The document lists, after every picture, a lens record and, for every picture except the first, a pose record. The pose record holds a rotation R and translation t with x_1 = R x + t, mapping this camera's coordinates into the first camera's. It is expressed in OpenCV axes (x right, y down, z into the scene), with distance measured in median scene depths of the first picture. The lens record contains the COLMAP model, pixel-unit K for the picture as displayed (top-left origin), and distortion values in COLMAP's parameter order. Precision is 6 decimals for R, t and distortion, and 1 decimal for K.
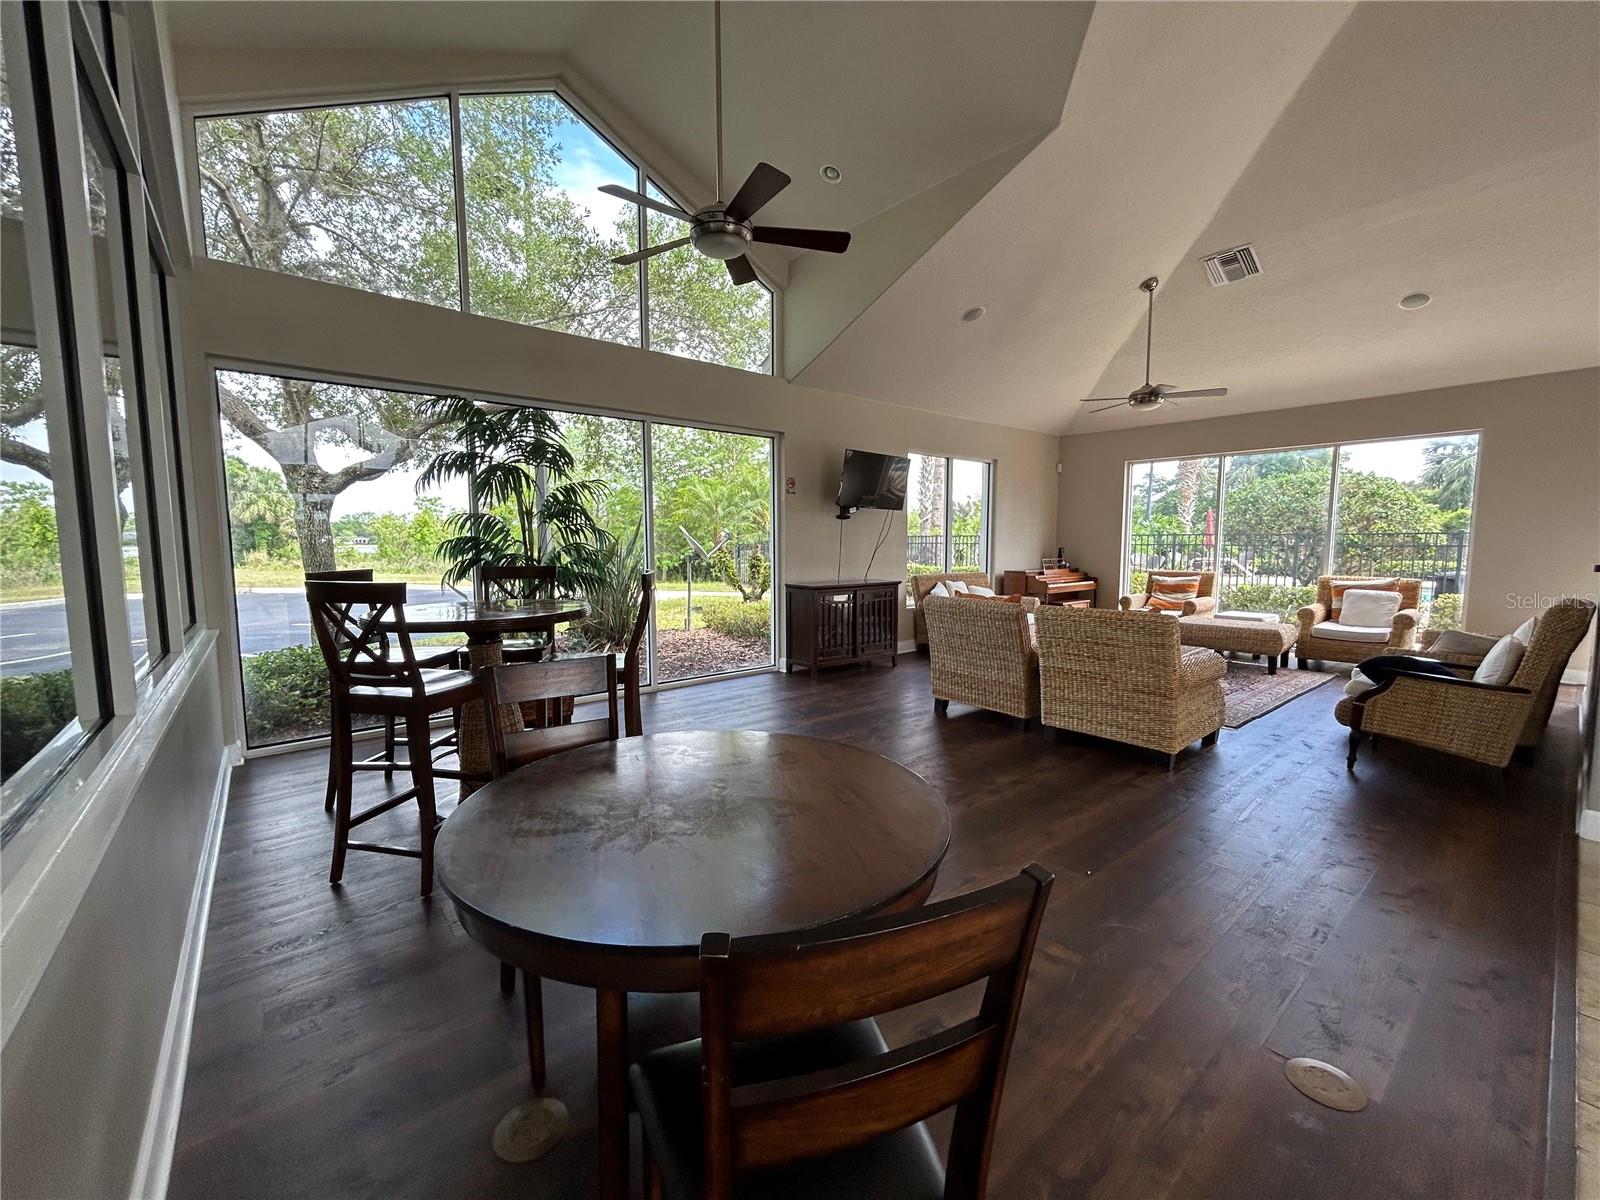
lens RADIAL K [[644.0, 0, 799.9], [0, 644.0, 599.5], [0, 0, 1]] dist [-0.003403, 0.003021]
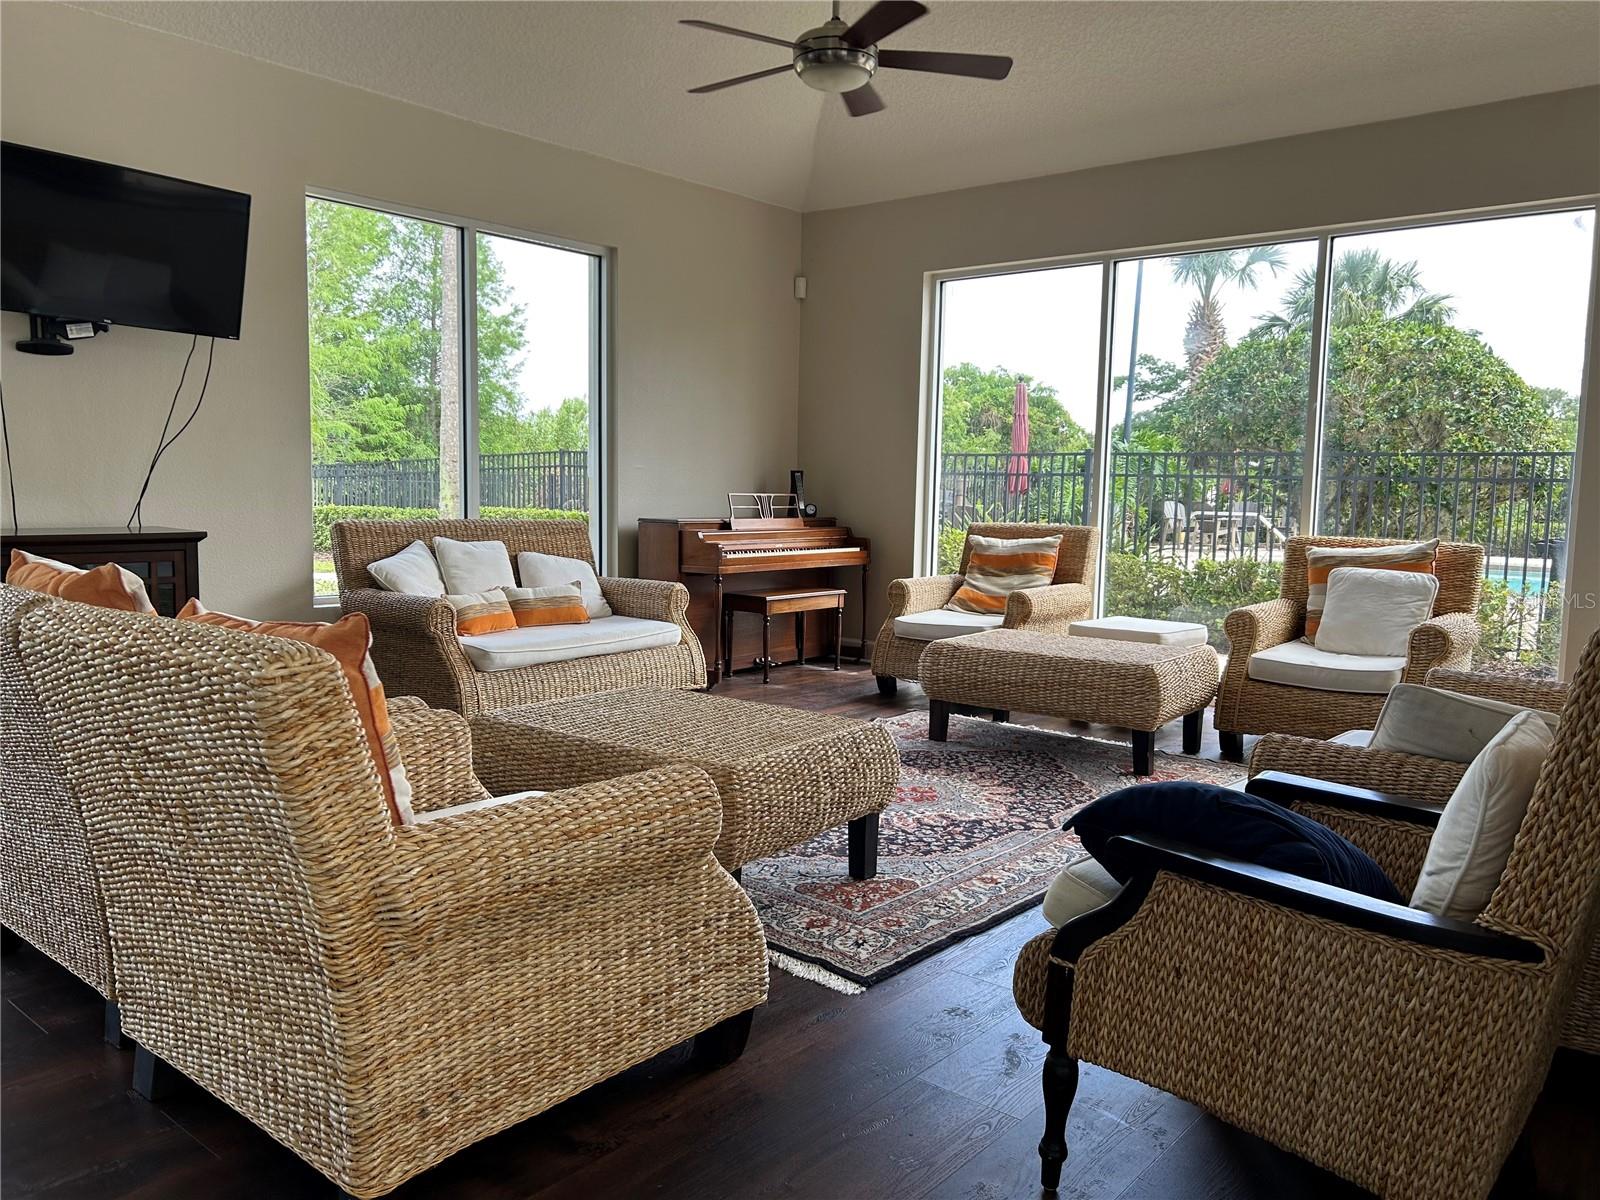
lens RADIAL K [[1175.8, 0, 811.4], [0, 1175.8, 603.3], [0, 0, 1]] dist [0.061385, -0.057516]
pose [[0.983983, 0.002889, 0.178237, 0.341866], [-0.005172, 0.999910, 0.012349, 0.000590], [-0.178186, -0.013073, 0.983910, 0.263262]]
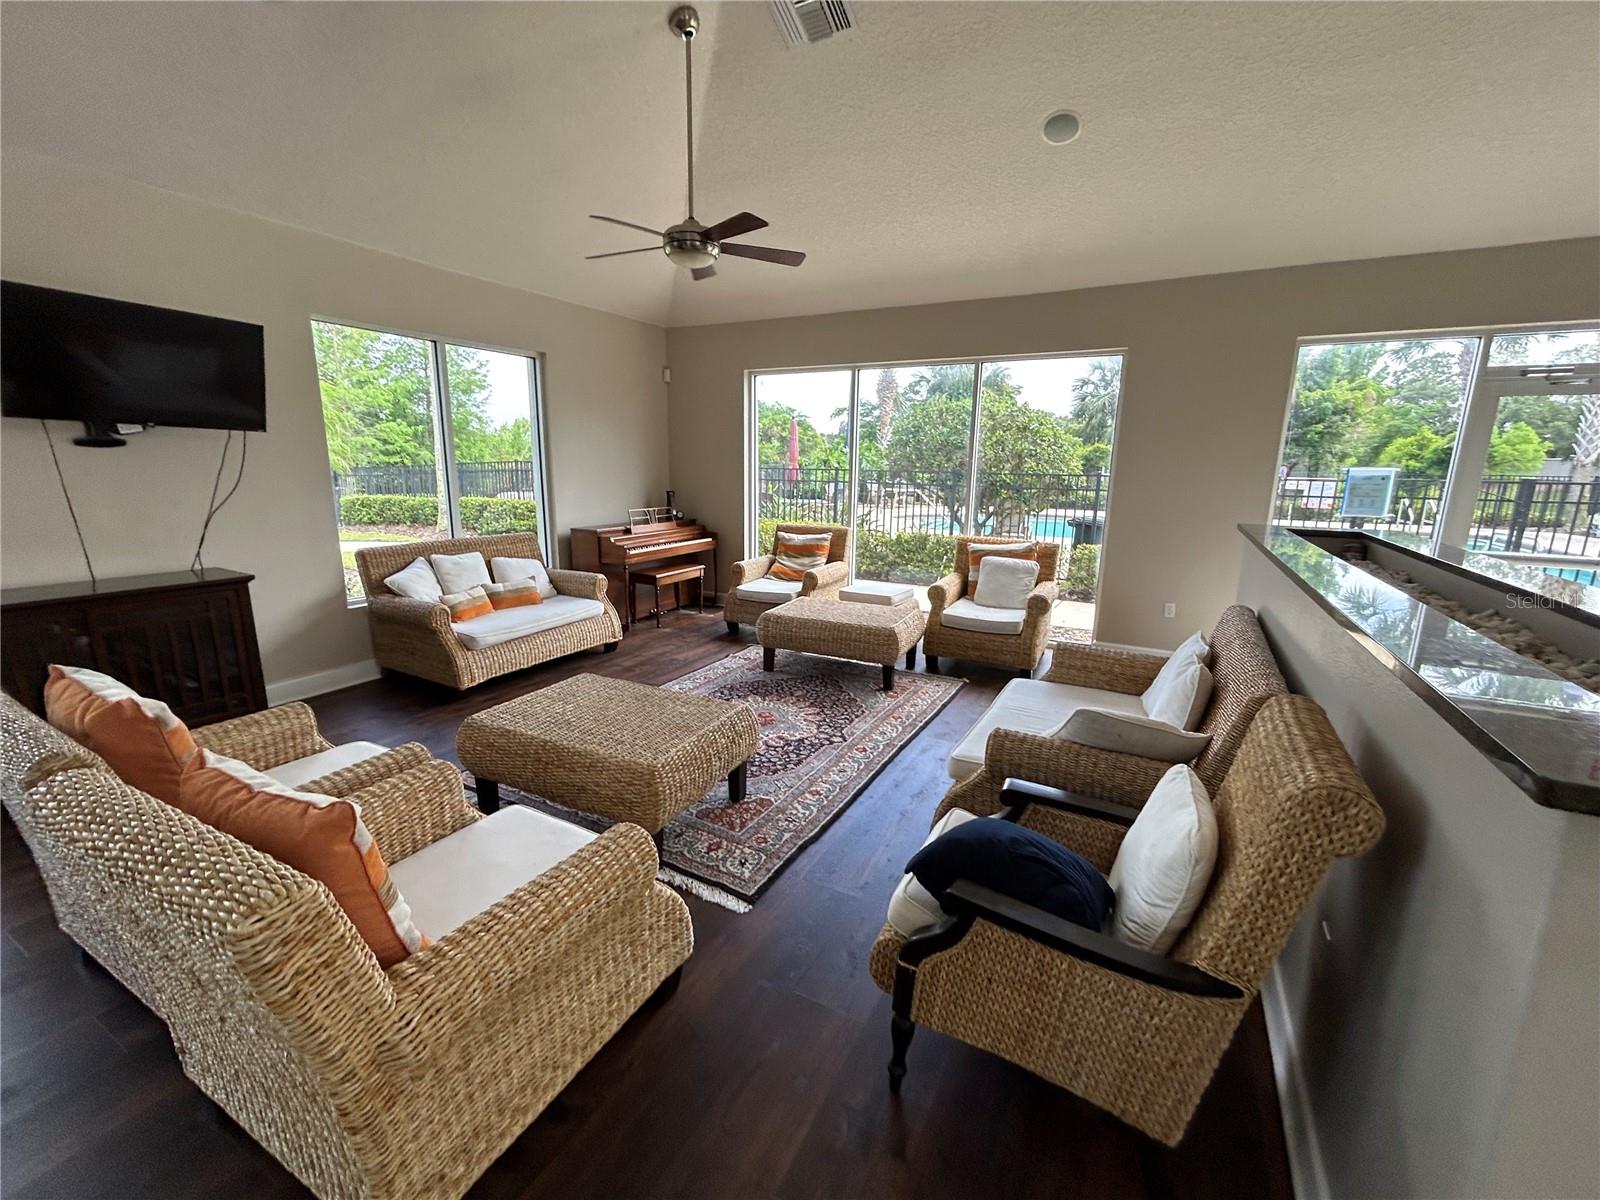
lens RADIAL K [[644.0, 0, 799.1], [0, 644.0, 598.7], [0, 0, 1]] dist [-0.003403, 0.003021]
pose [[0.930722, -0.061821, 0.360466, 0.342956], [0.016935, 0.991838, 0.126377, -0.061623], [-0.365336, -0.111518, 0.924172, 0.343617]]
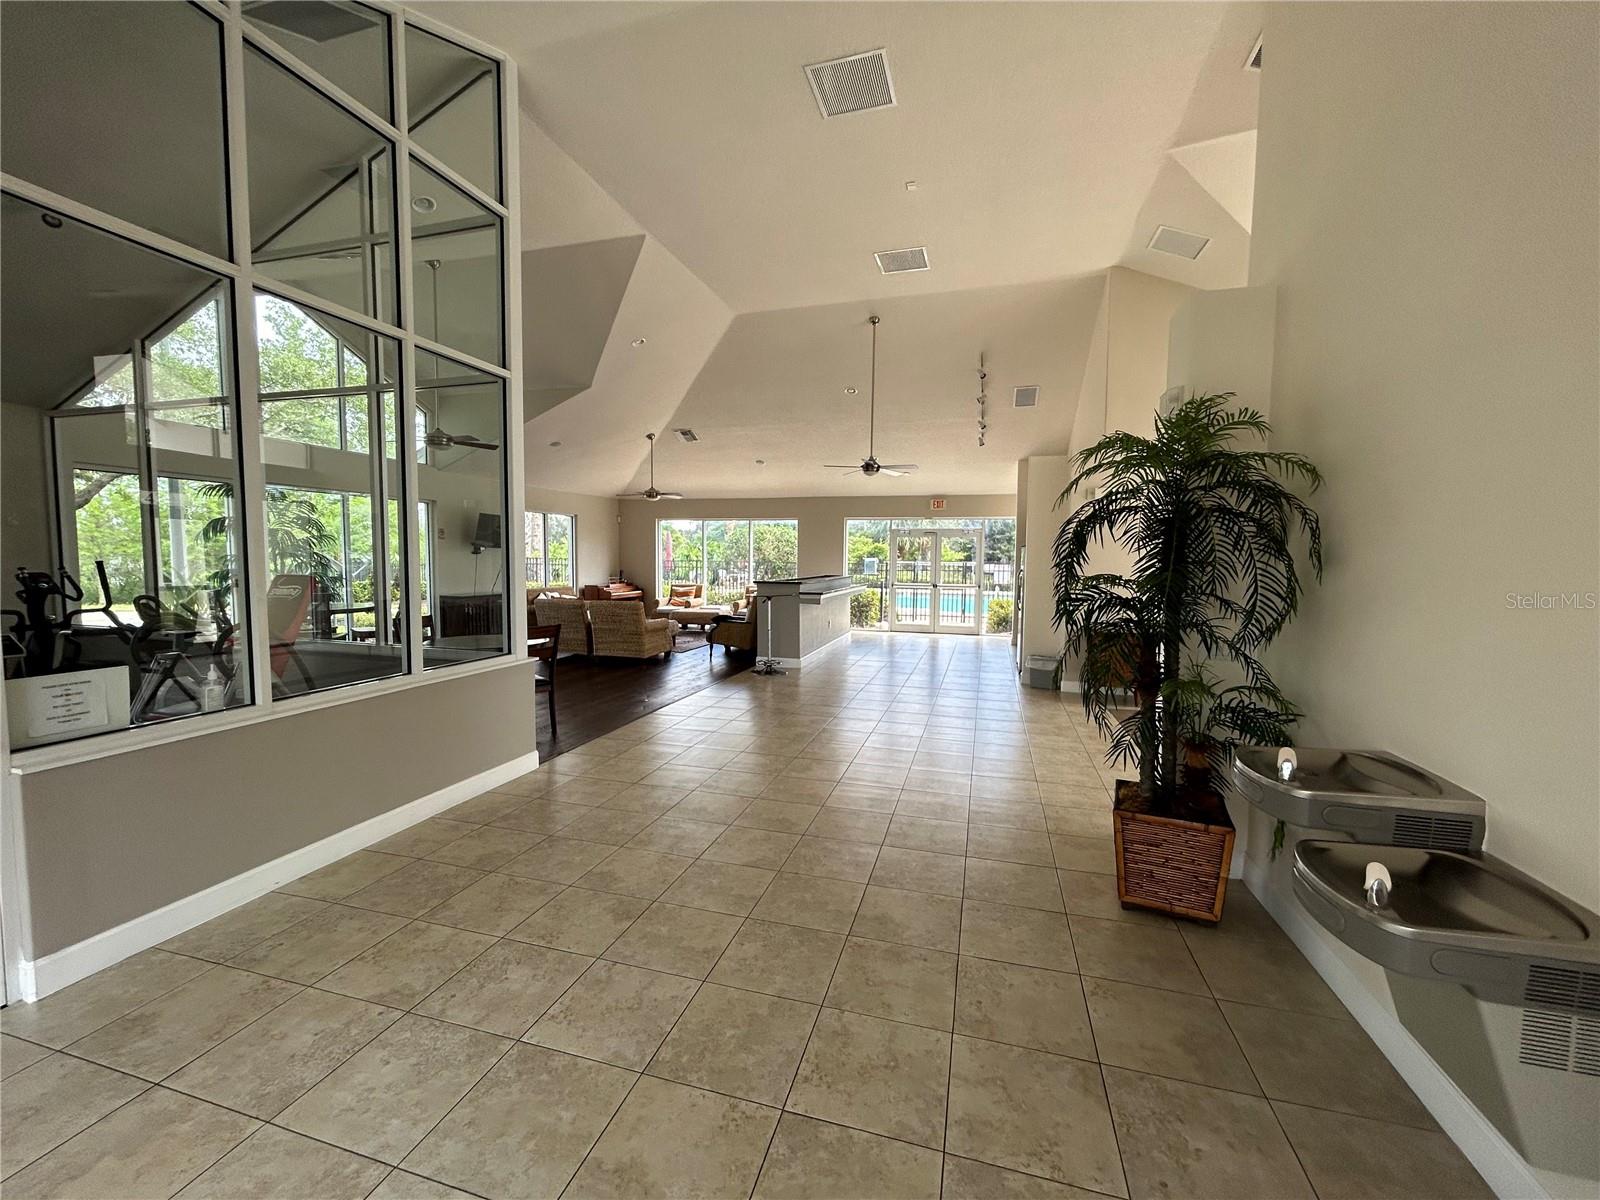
lens RADIAL K [[644.0, 0, 811.7], [0, 644.0, 601.3], [0, 0, 1]] dist [-0.003403, 0.003021]
pose [[0.817738, -0.030039, 0.574806, -0.159113], [0.041010, 0.999140, -0.006129, 0.032104], [-0.574128, 0.028585, 0.818267, -0.715065]]
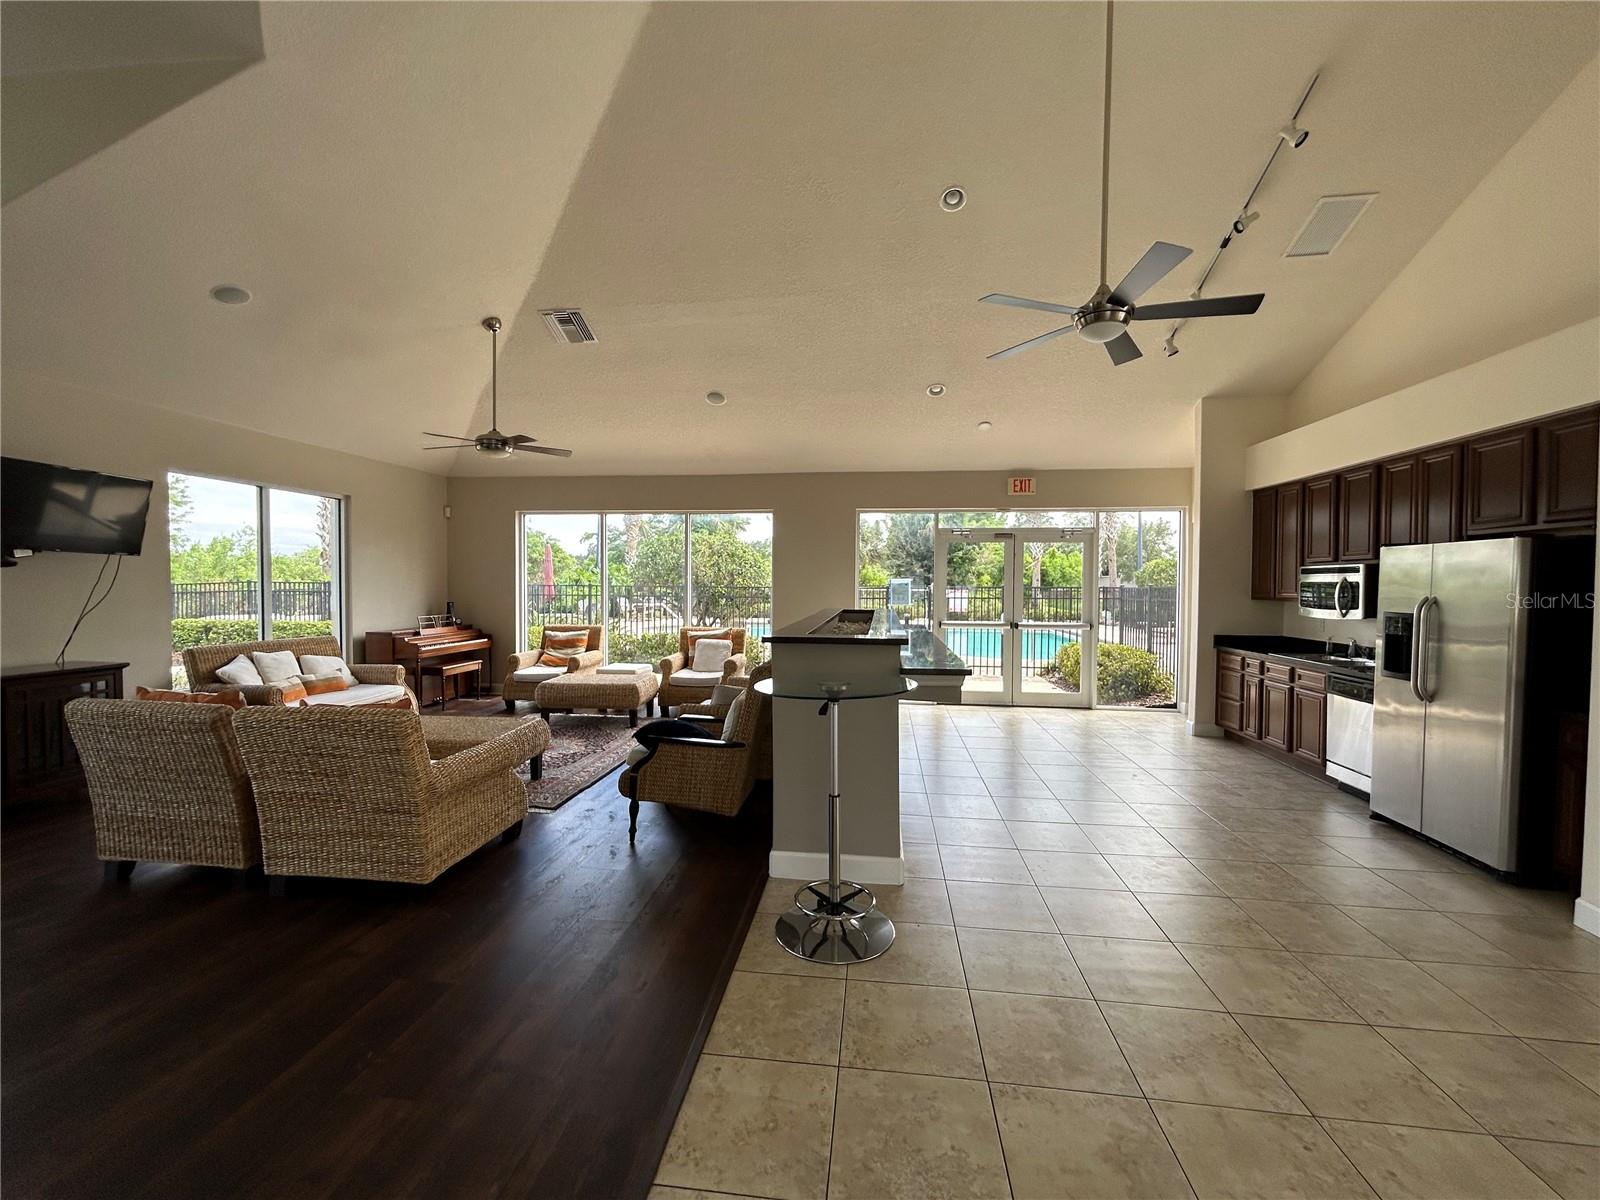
lens RADIAL K [[644.0, 0, 796.6], [0, 644.0, 600.1], [0, 0, 1]] dist [-0.003403, 0.003021]
pose [[0.733422, -0.011460, 0.679677, 0.194360], [0.053843, 0.997696, -0.041278, -0.026414], [-0.677638, 0.066870, 0.732349, 0.043126]]
